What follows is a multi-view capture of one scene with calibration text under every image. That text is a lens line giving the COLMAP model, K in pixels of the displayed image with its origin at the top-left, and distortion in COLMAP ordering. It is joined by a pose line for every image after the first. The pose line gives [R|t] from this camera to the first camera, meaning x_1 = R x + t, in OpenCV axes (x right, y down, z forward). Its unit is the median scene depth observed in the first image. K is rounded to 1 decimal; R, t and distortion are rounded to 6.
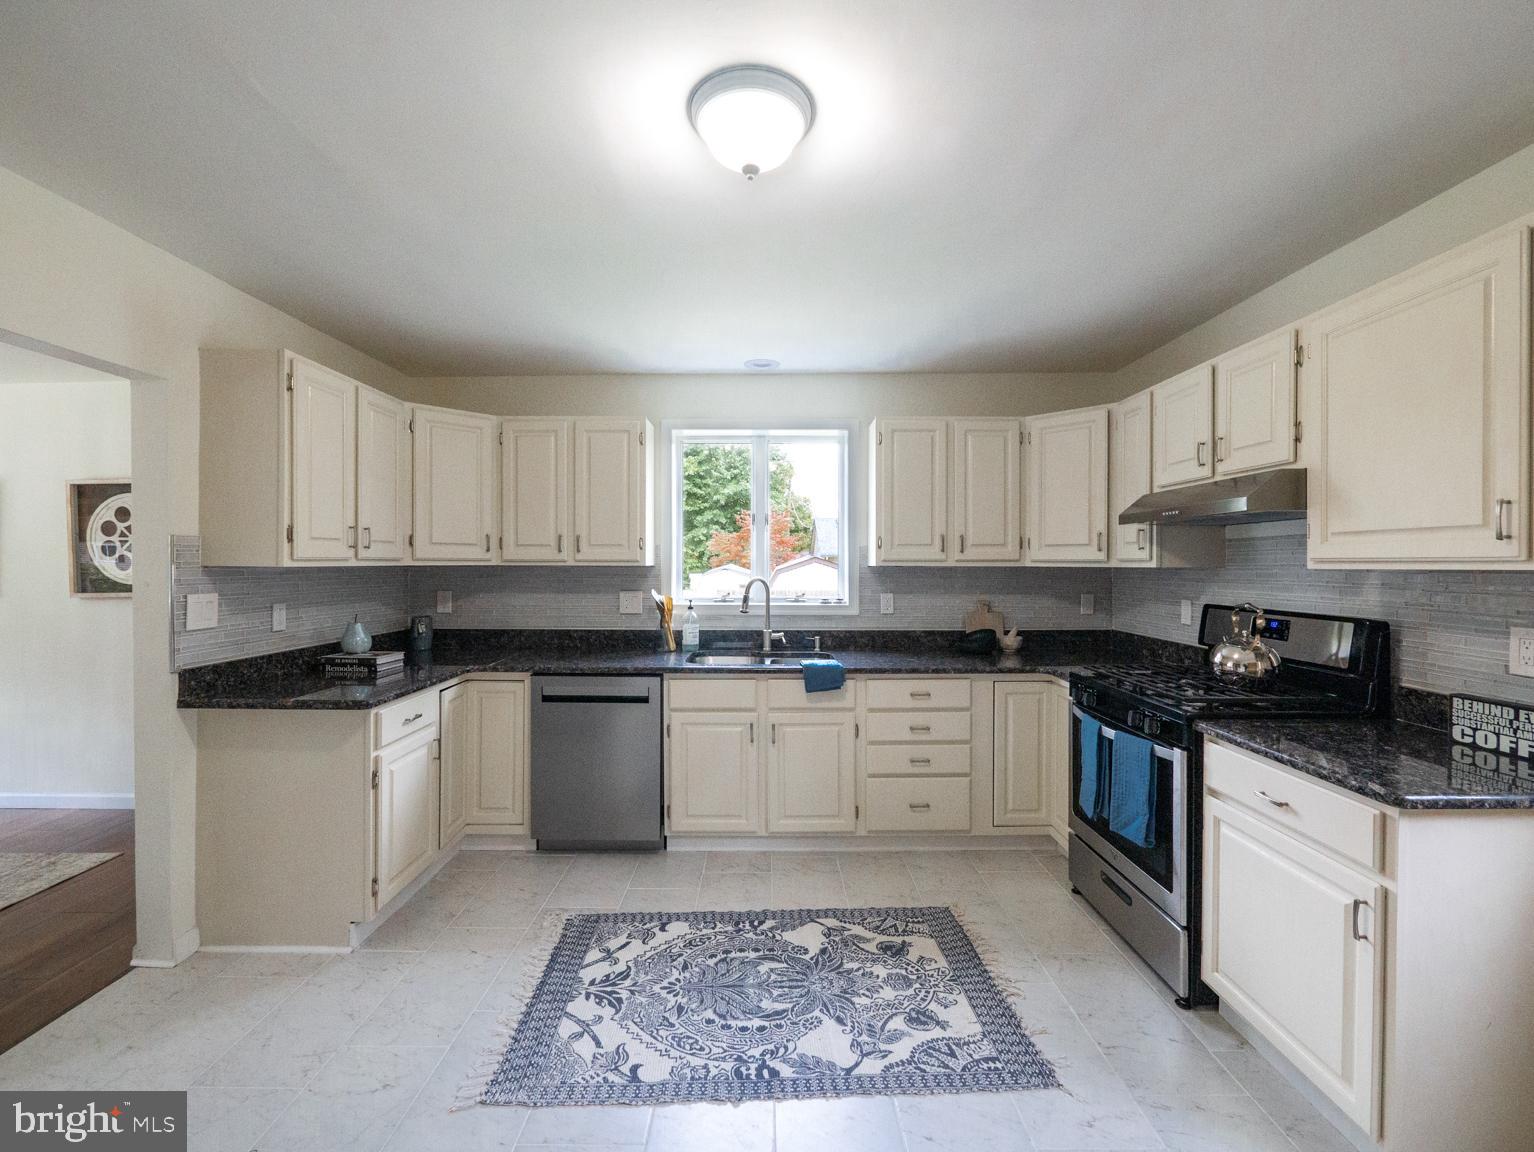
lens RADIAL K [[653.4, 0, 762.3], [0, 653.4, 564.1], [0, 0, 1]] dist [-0.002770, 0.000358]
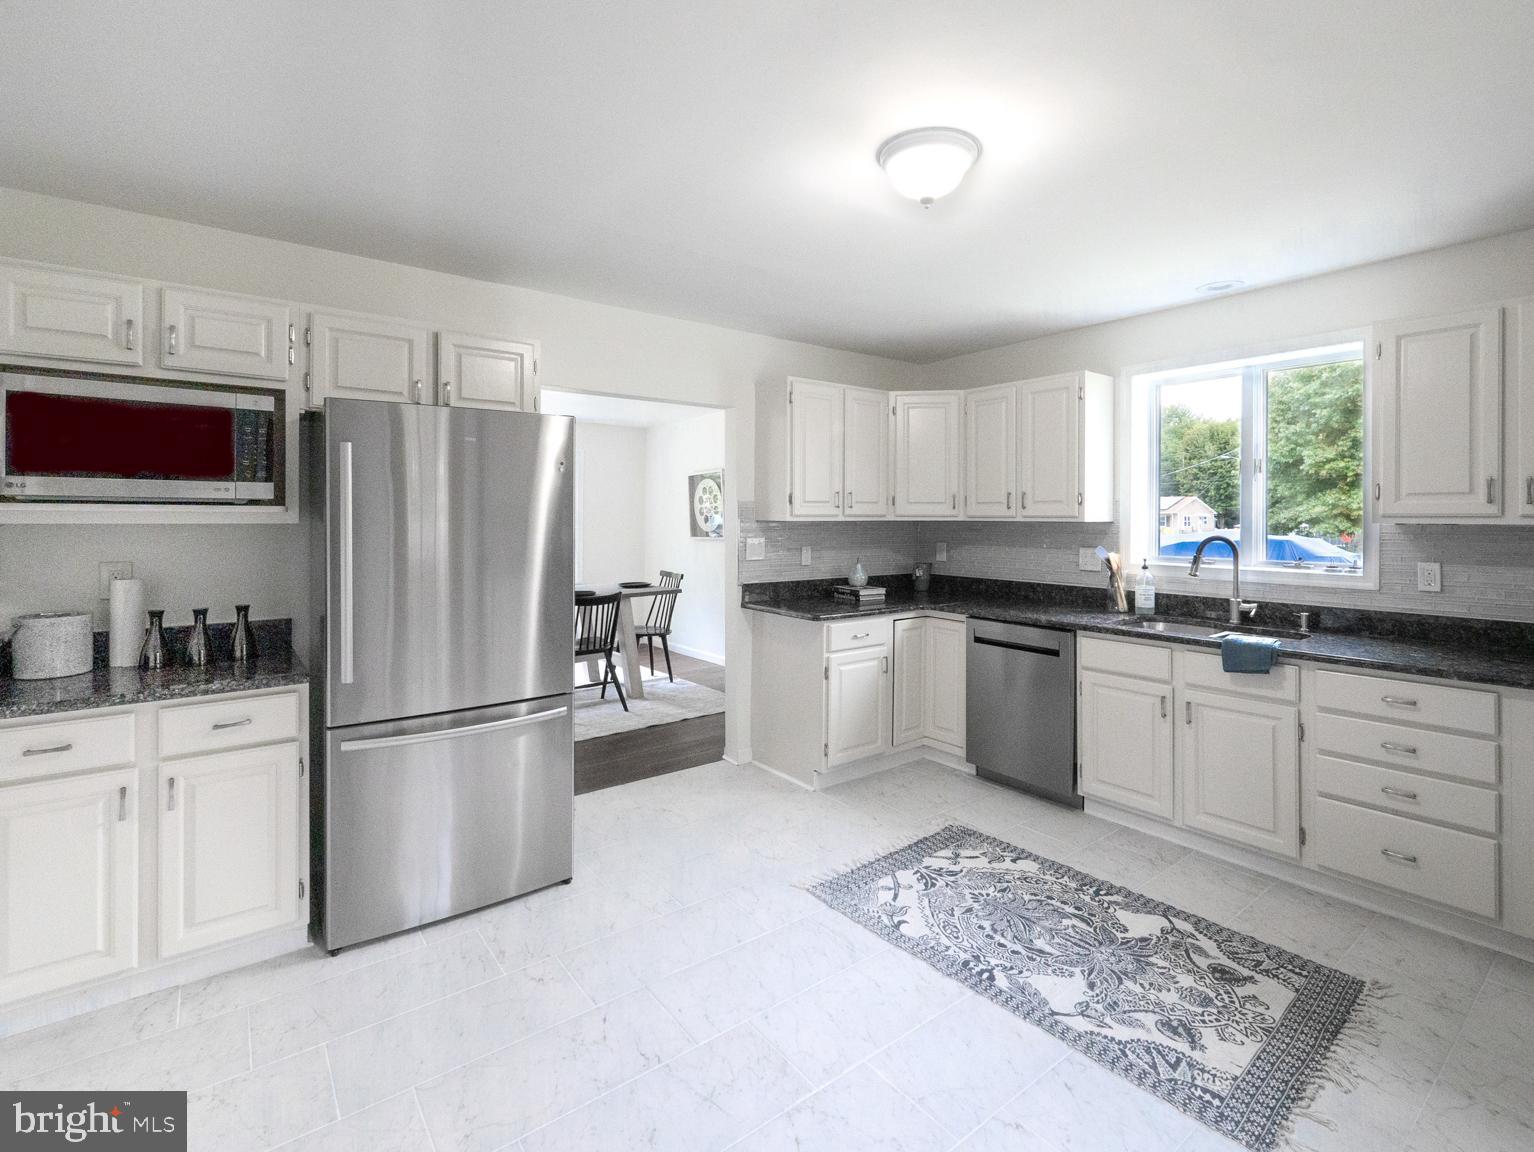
lens RADIAL K [[724.5, 0, 802.1], [0, 724.5, 515.8], [0, 0, 1]] dist [0.000079, 0.000335]
pose [[0.631200, -0.002132, -0.775617, 0.580158], [-0.002529, 0.999985, -0.004807, 0.000542], [0.775616, 0.004996, 0.631186, -0.023330]]
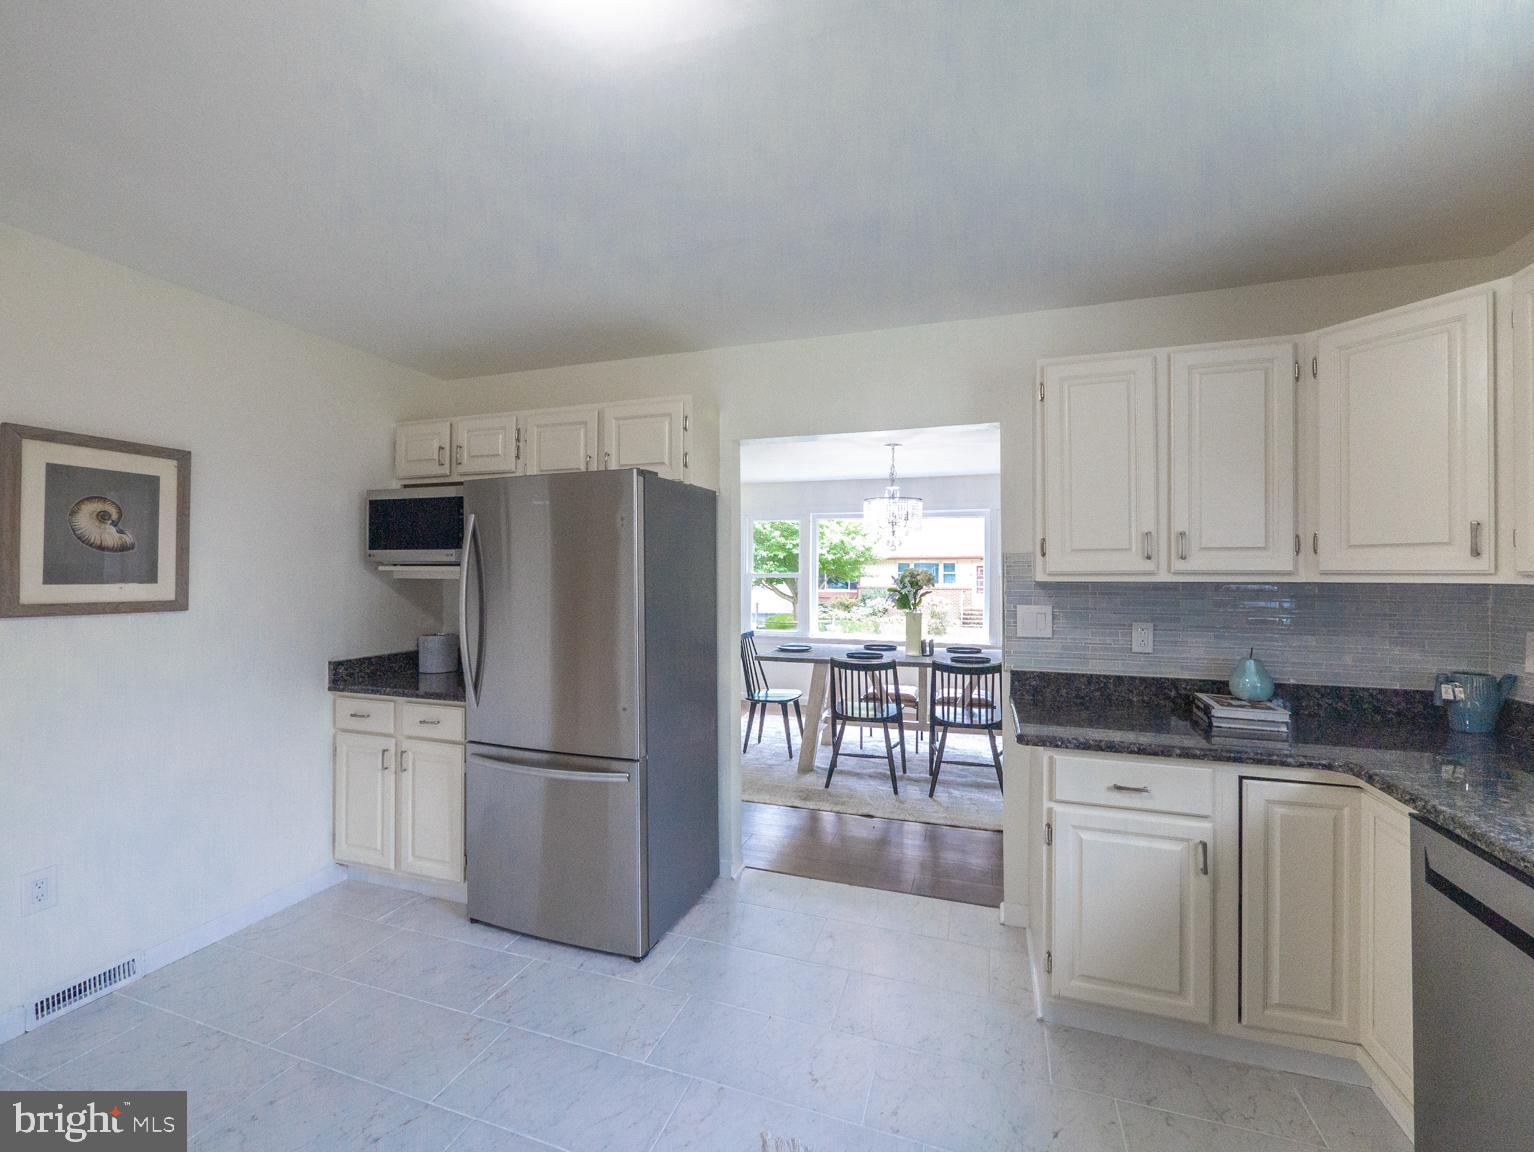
lens RADIAL K [[653.4, 0, 762.3], [0, 653.4, 564.1], [0, 0, 1]] dist [-0.002770, 0.000358]
pose [[-0.318751, -0.015585, -0.947710, 0.328192], [-0.004816, 0.999879, -0.014823, -0.004405], [0.947826, -0.000160, -0.318787, 0.920398]]
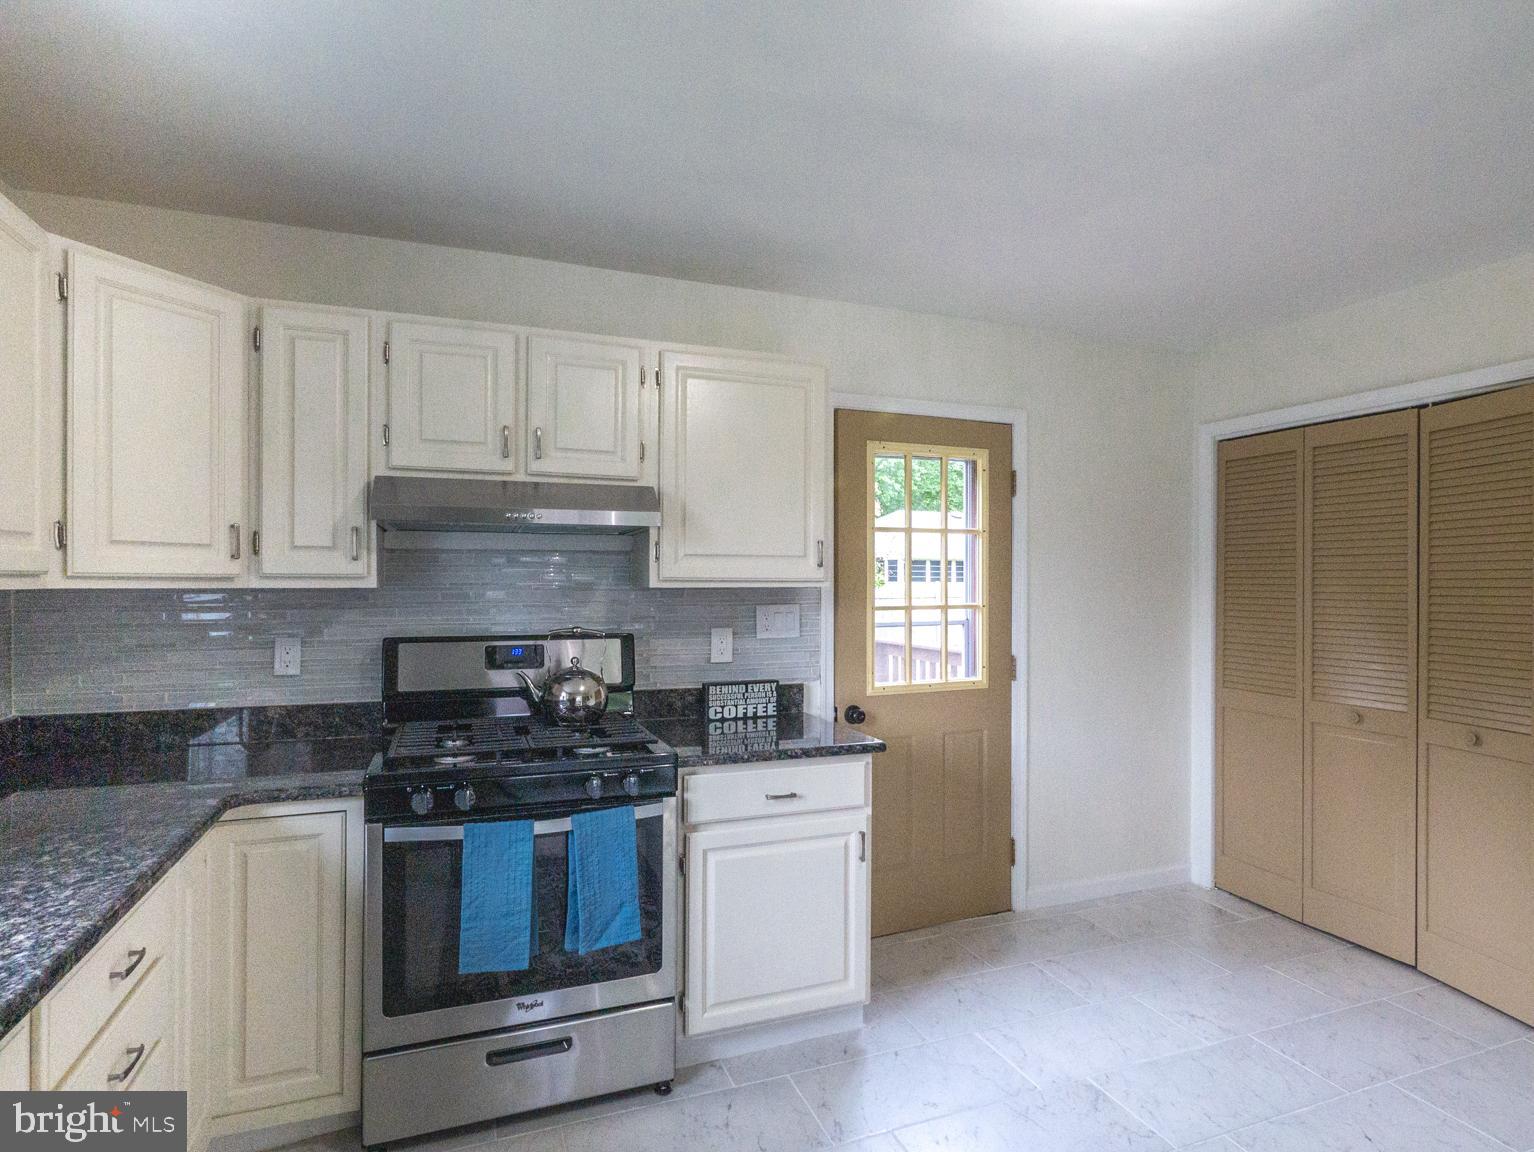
lens RADIAL K [[824.3, 0, 767.0], [0, 824.3, 576.0], [0, 0, 1]] dist [-0.002047, -0.000053]
pose [[-0.365644, 0.005106, 0.930741, -0.368267], [-0.002238, 0.999977, -0.006365, -0.002570], [-0.930752, -0.004410, -0.365625, 1.103624]]
